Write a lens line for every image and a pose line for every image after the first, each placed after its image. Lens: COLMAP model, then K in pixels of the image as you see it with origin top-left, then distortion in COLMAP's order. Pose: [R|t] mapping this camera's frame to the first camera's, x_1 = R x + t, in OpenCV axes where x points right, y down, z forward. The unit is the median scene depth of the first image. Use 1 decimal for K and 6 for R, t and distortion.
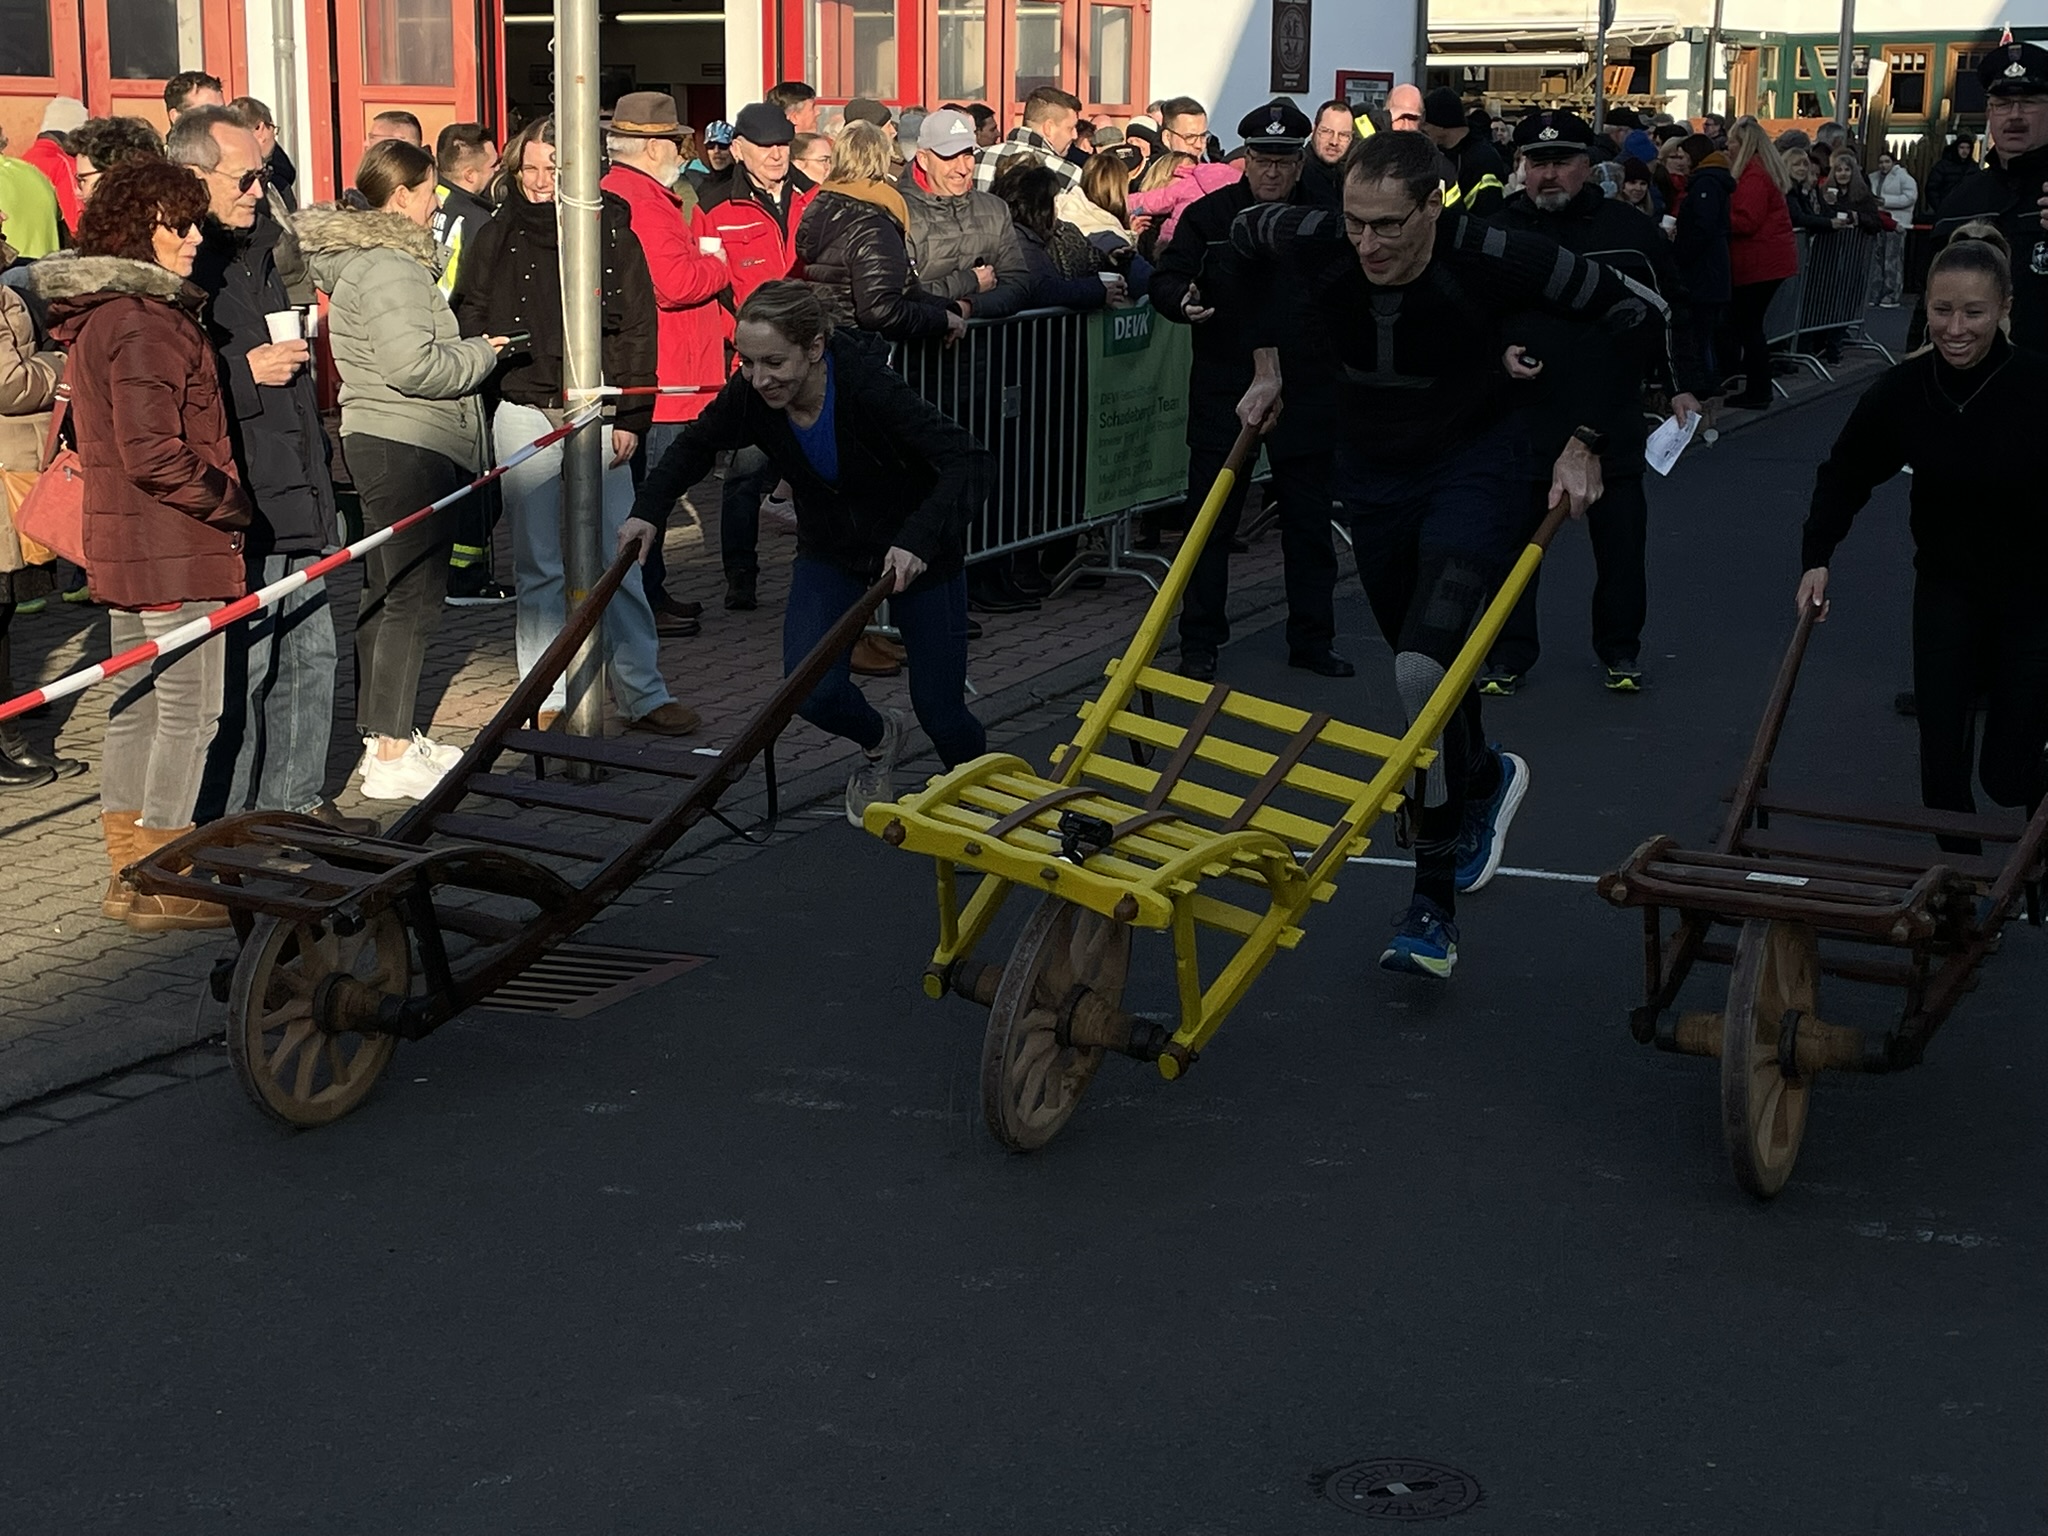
lens RADIAL K [[3218.7, 0, 994.1], [0, 3218.7, 721.0], [0, 0, 1]] dist [0.098342, 0.000000]
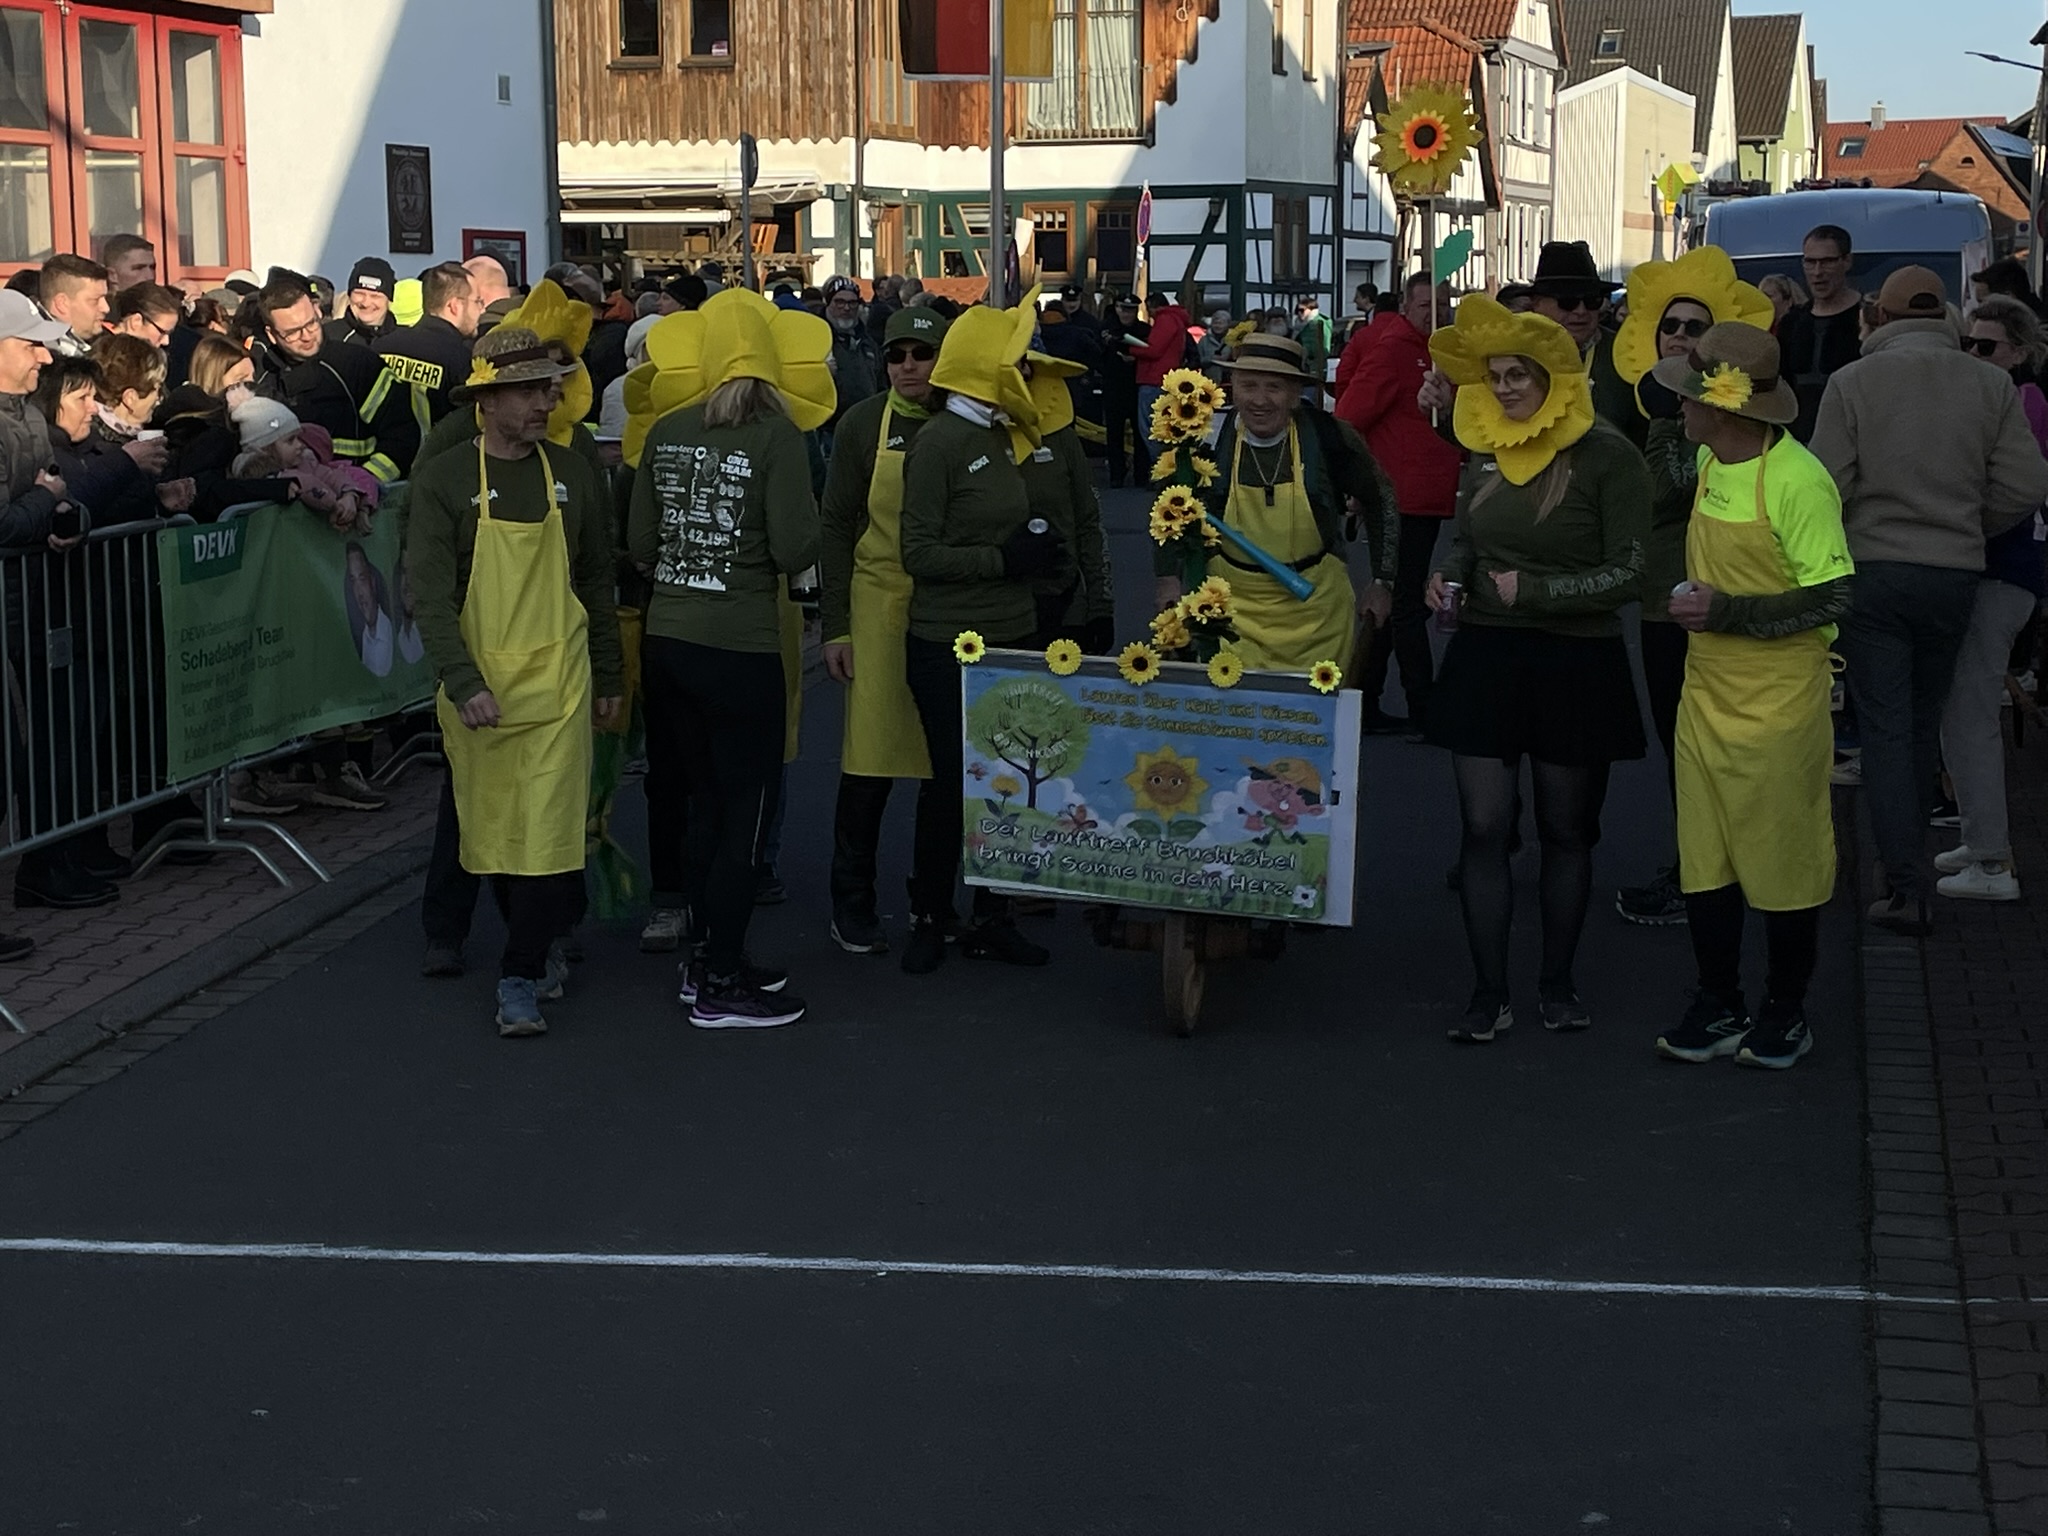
lens RADIAL K [[3322.1, 0, 1003.1], [0, 3322.1, 790.1], [0, 0, 1]] dist [0.110994, 0.000000]
pose [[0.966496, -0.051113, 0.251541, 0.018415], [0.058910, 0.997985, -0.023561, -0.027919], [-0.249830, 0.037590, 0.967560, 0.129756]]
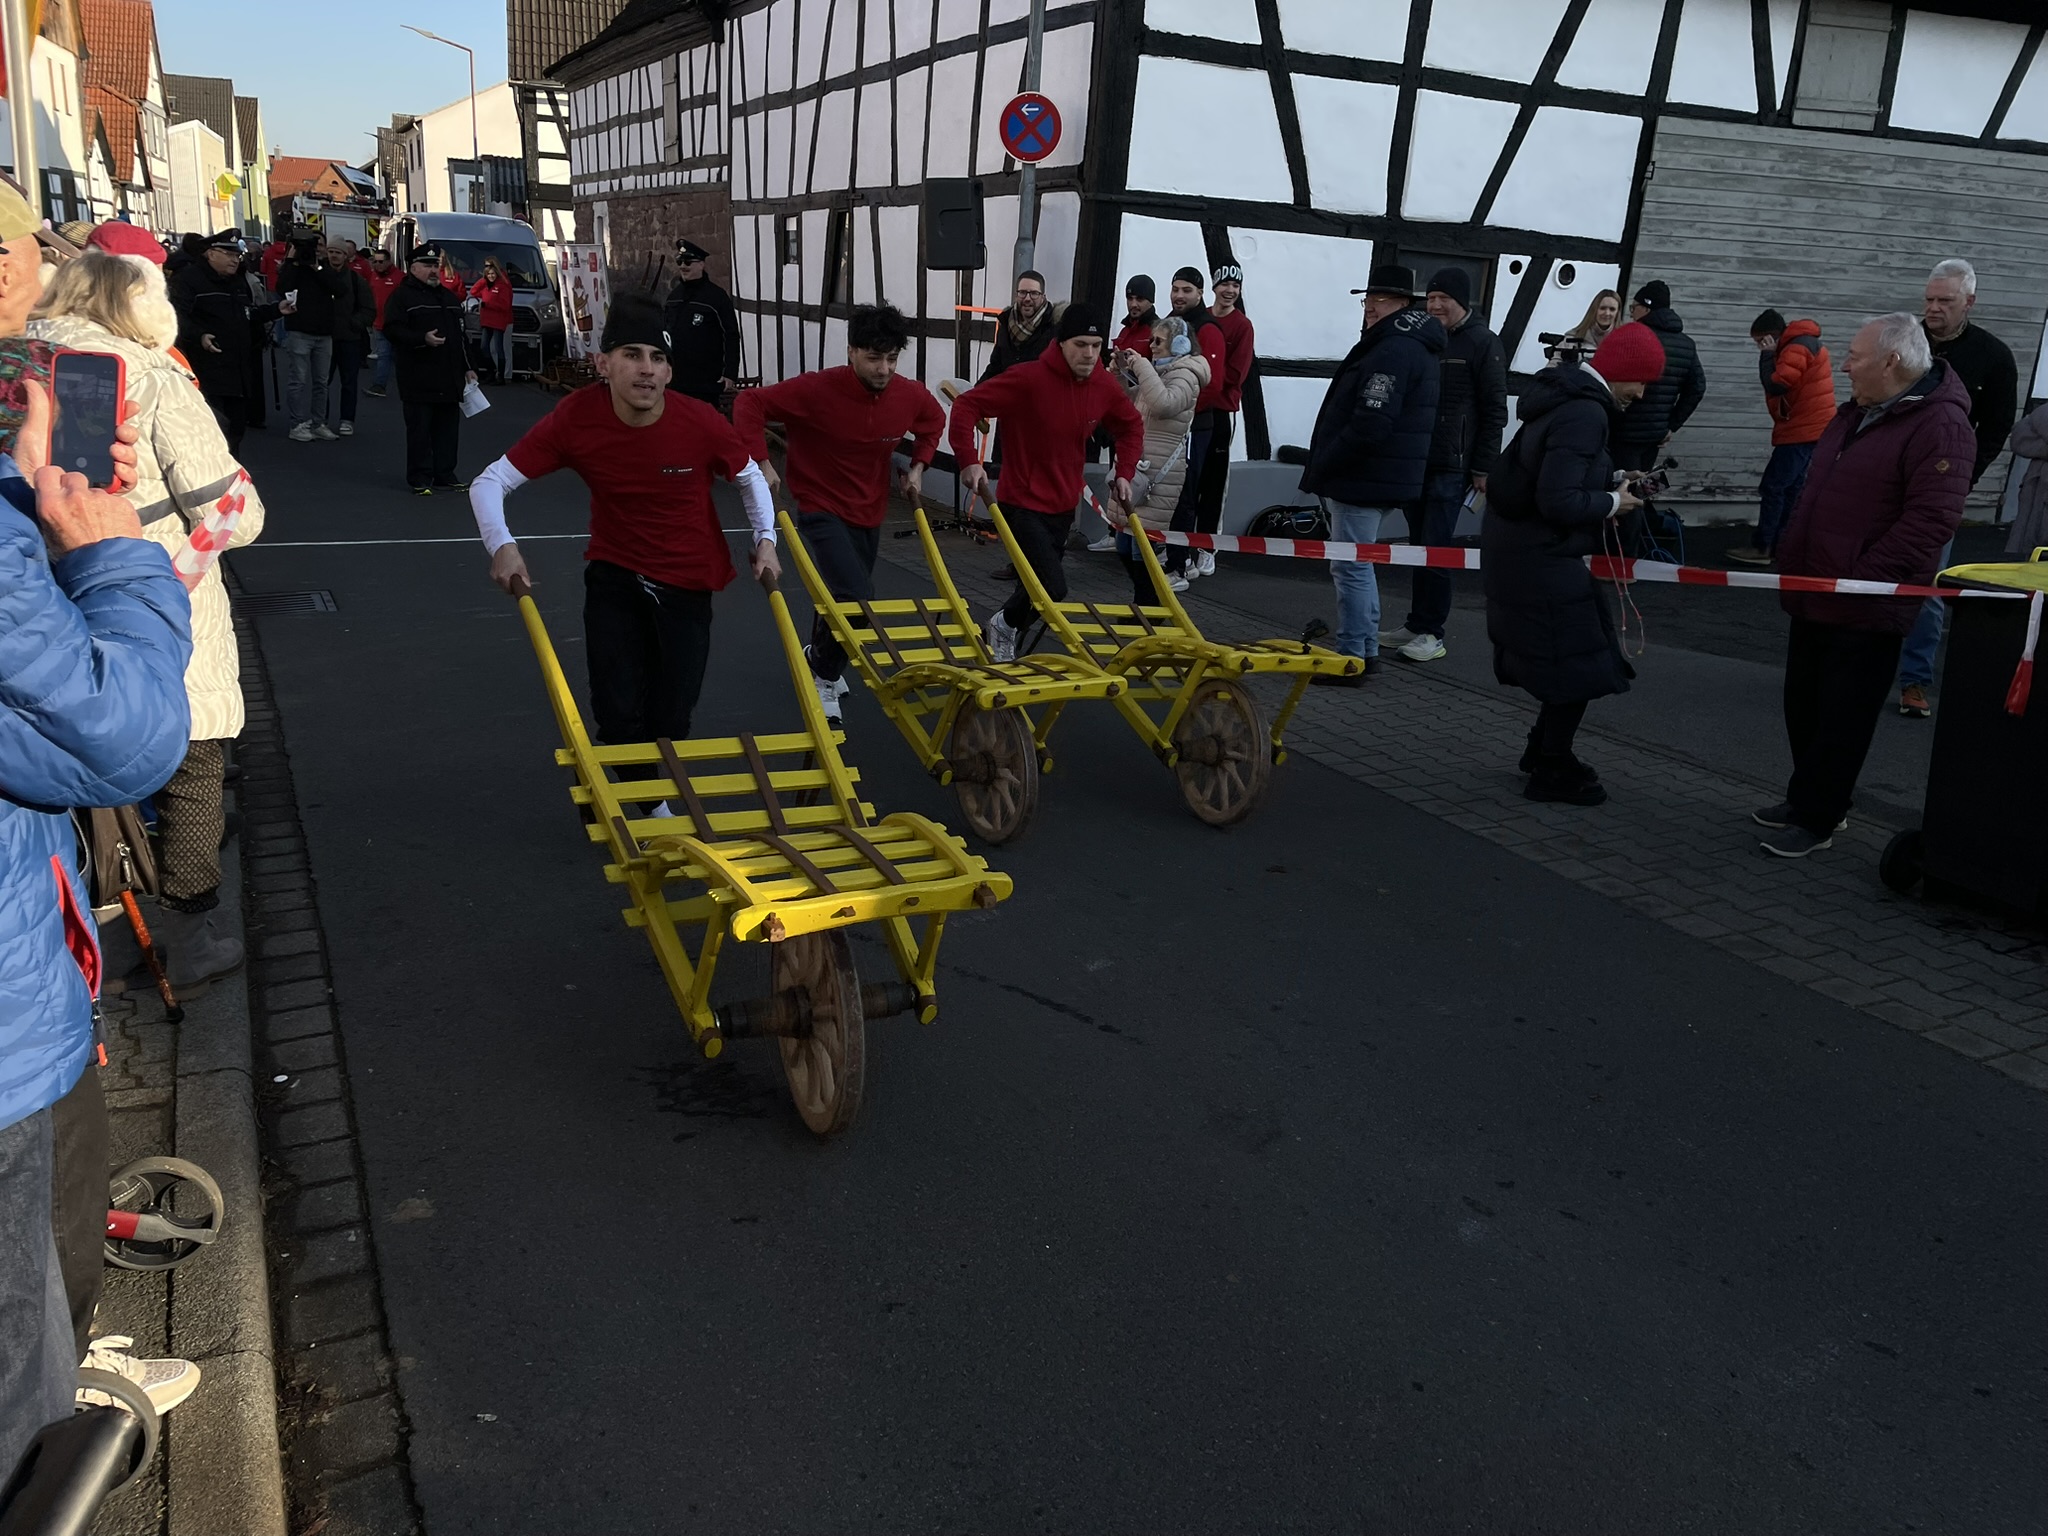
lens RADIAL K [[1541.7, 0, 1051.4], [0, 1541.7, 776.5], [0, 0, 1]] dist [0.079050, -0.094765]
pose [[0.572932, -0.215918, 0.790651, -0.439435], [0.089990, 0.975415, 0.201166, 0.012177], [-0.814648, -0.044104, 0.578276, -0.098840]]
